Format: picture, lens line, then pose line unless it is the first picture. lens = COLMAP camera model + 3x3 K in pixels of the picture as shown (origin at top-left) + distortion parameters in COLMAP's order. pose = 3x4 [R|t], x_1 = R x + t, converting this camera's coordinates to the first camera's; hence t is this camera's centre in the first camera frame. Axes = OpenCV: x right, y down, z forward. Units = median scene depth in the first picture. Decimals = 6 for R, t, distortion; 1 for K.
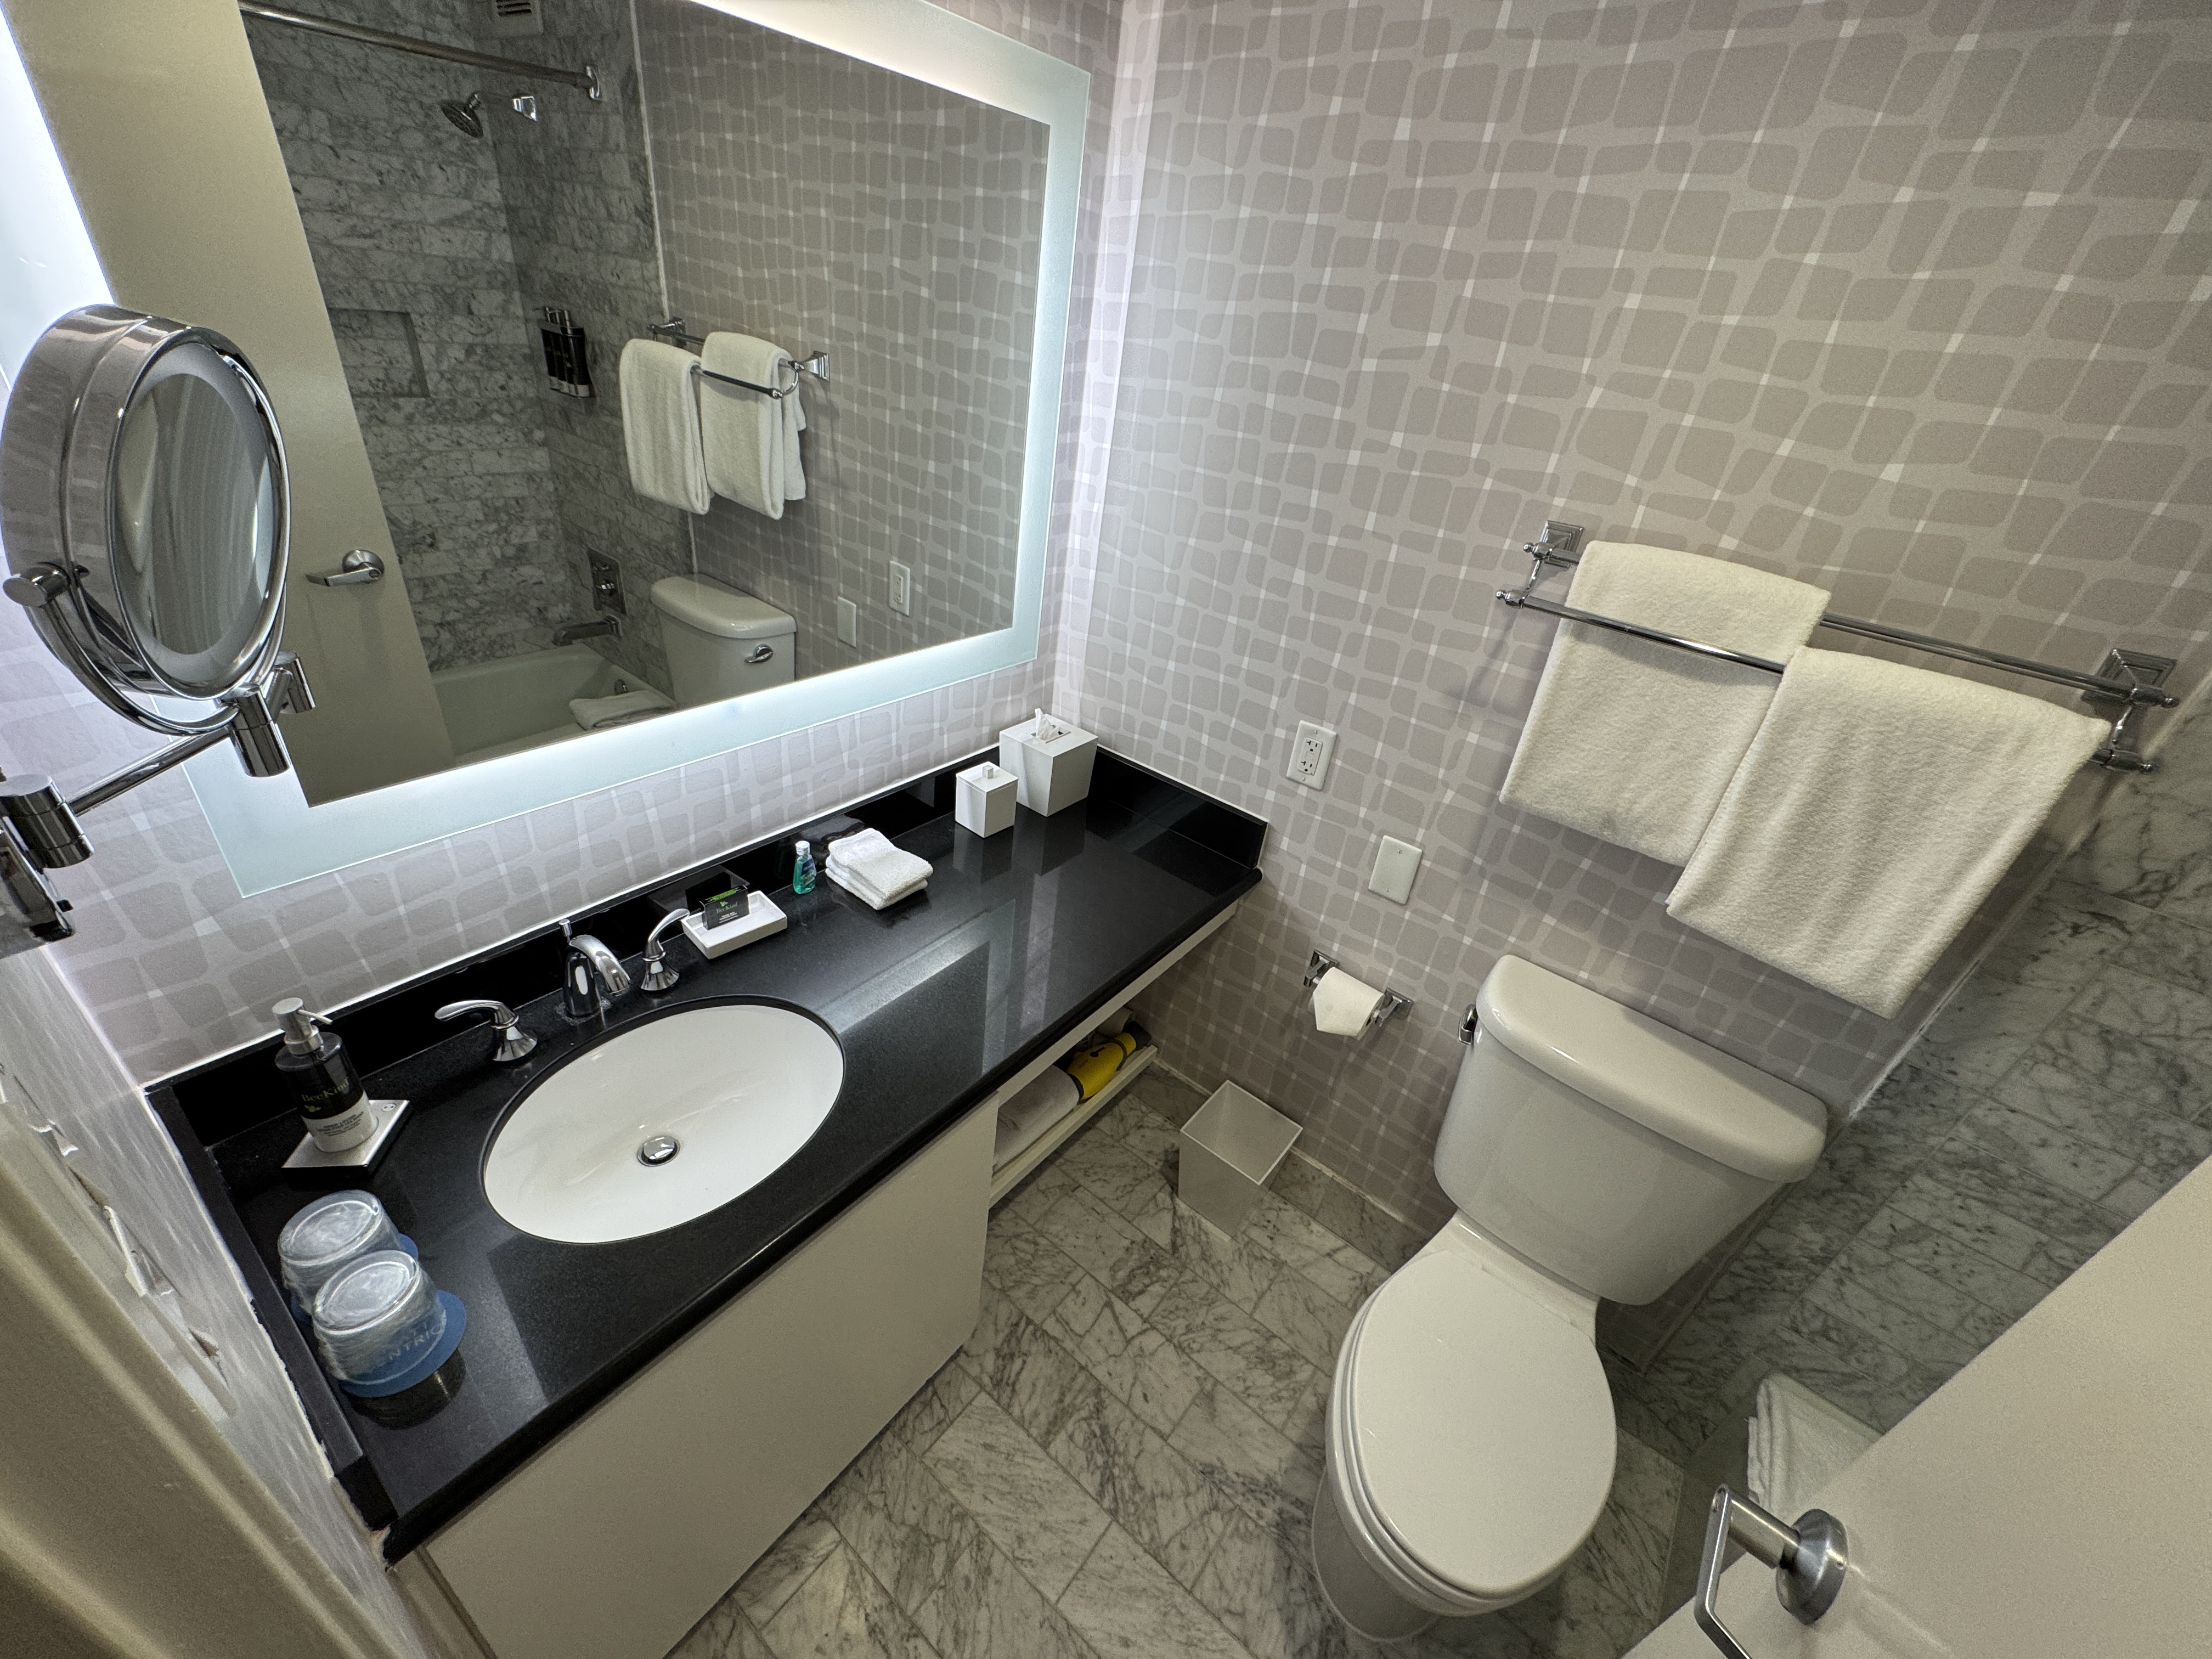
lens RADIAL K [[884.1, 0, 1101.6], [0, 884.1, 833.1], [0, 0, 1]] dist [-0.000196, 0.000007]
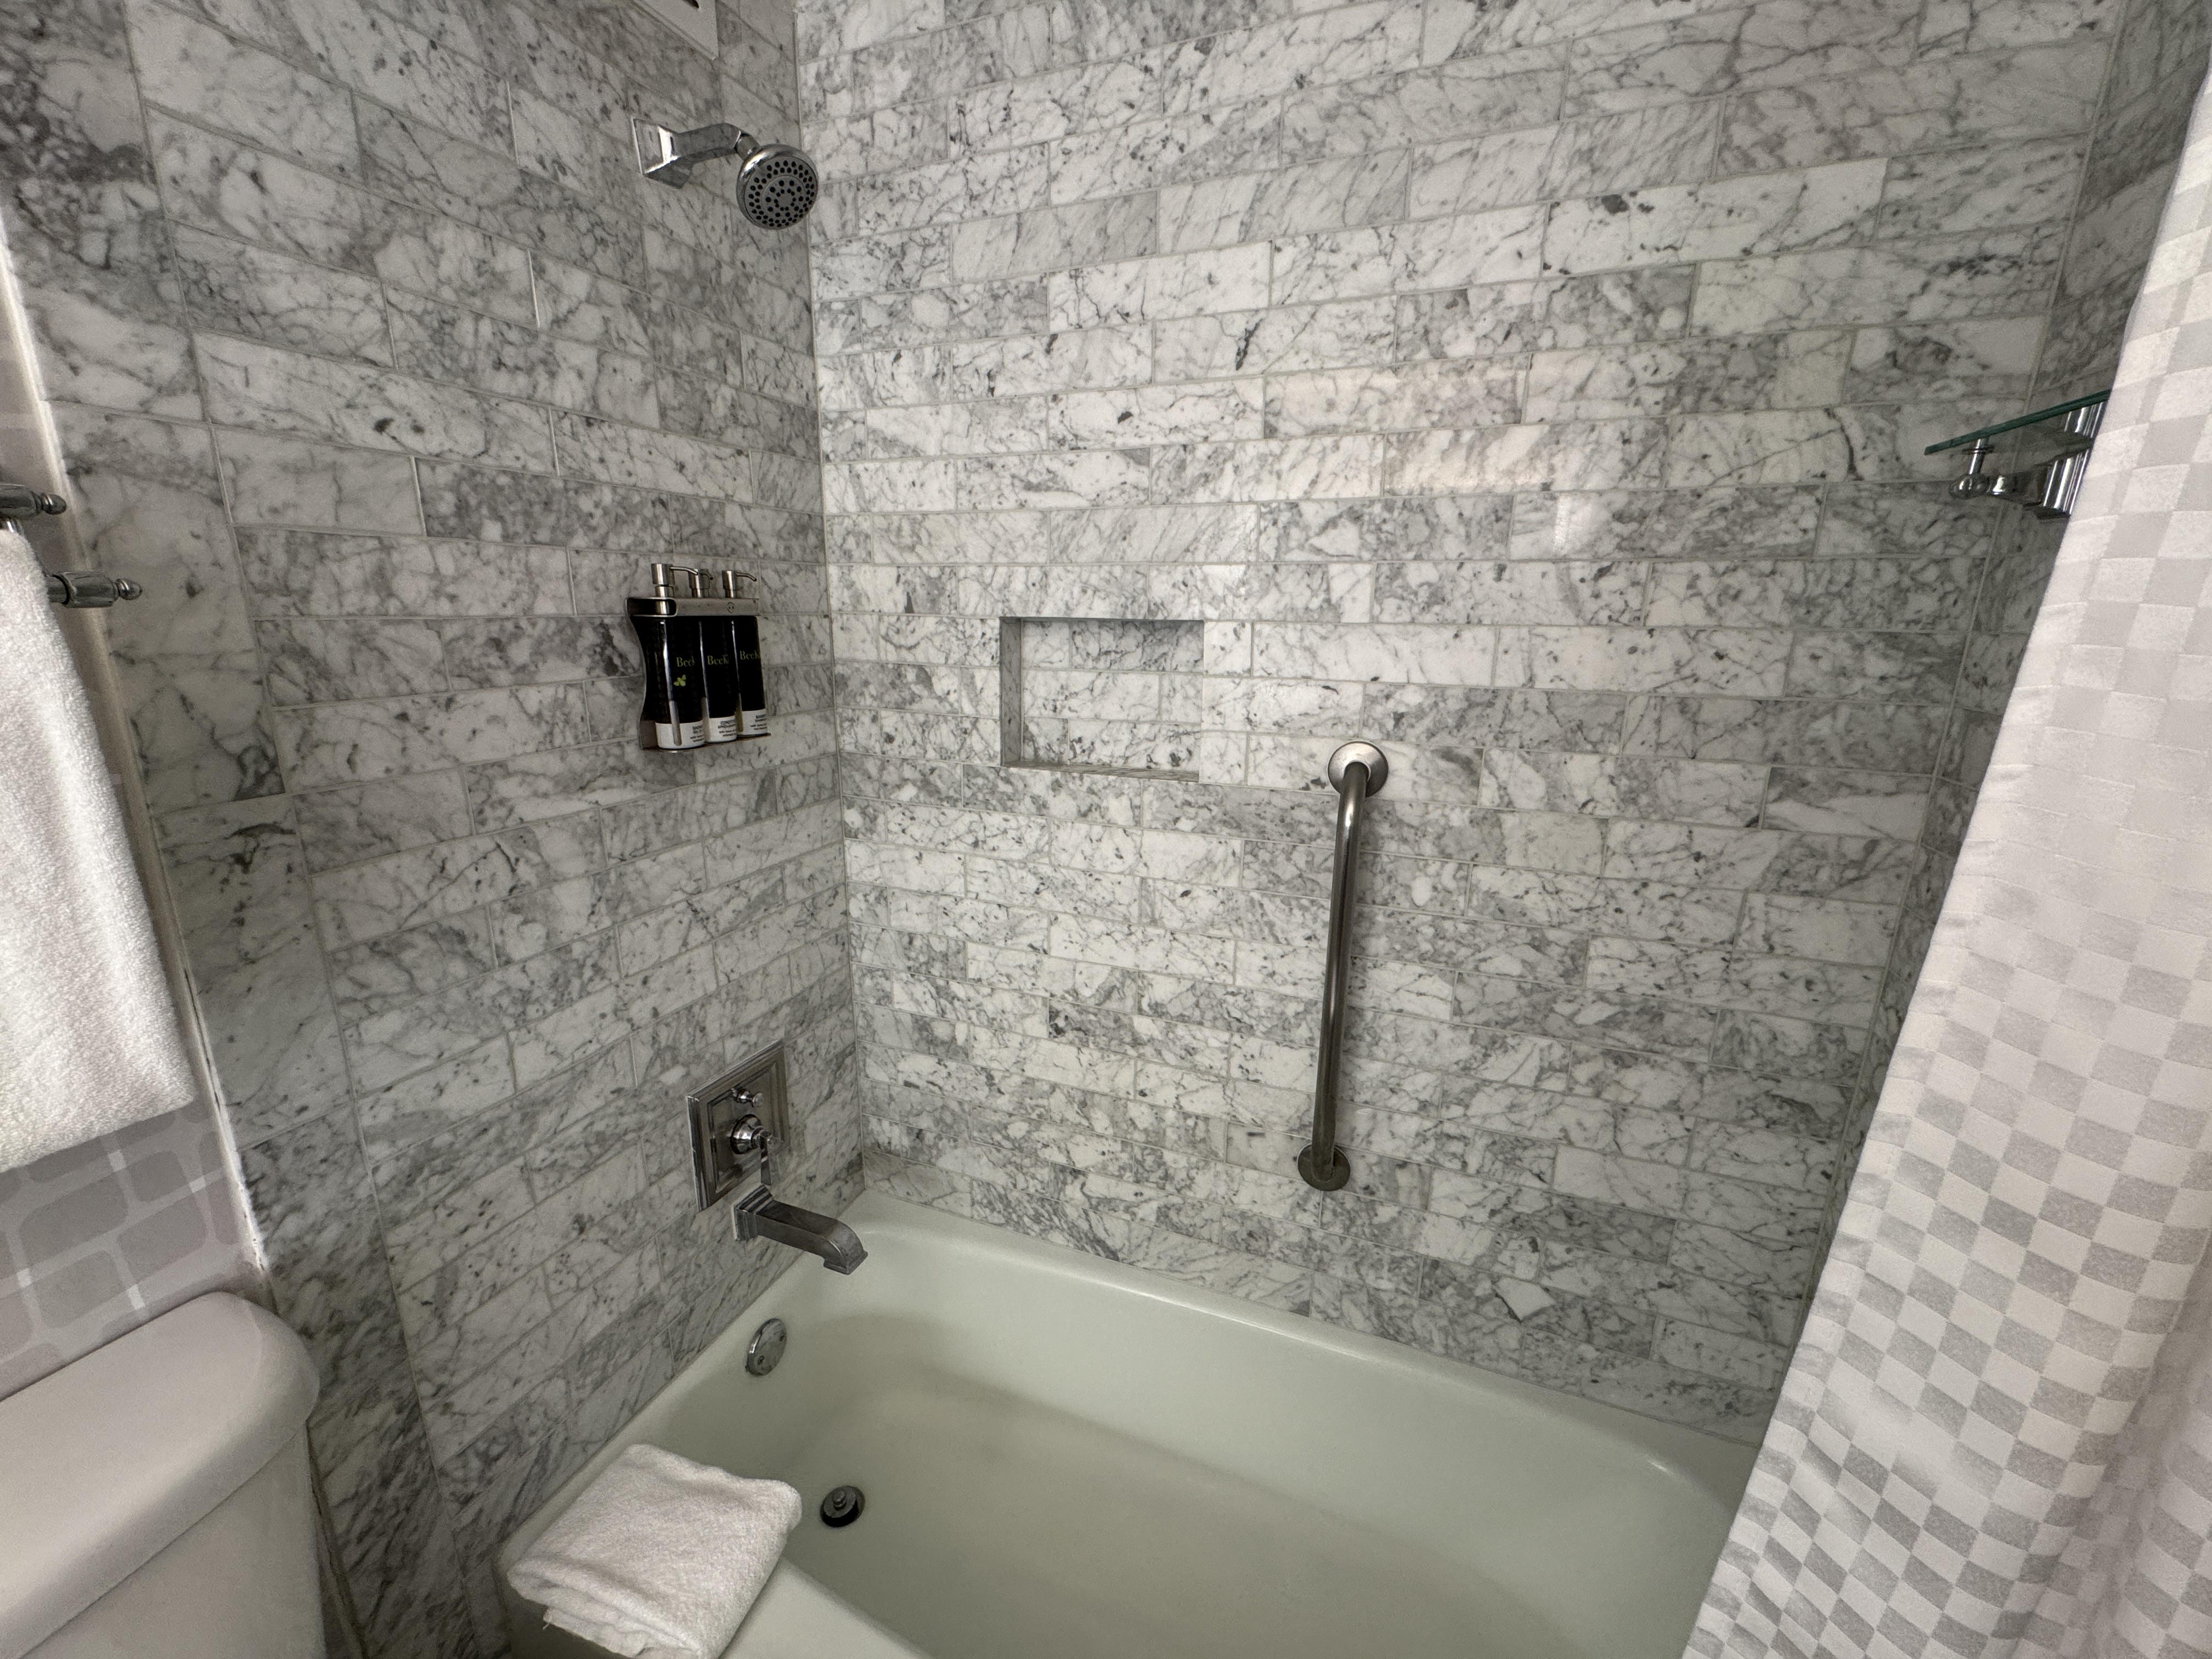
lens RADIAL K [[884.1, 0, 1100.1], [0, 884.1, 836.3], [0, 0, 1]] dist [-0.000196, 0.000007]
pose [[-0.294299, -0.362909, 0.884130, 0.232826], [0.443766, 0.767436, 0.462725, 0.060541], [-0.846439, 0.528526, -0.064809, 0.383662]]
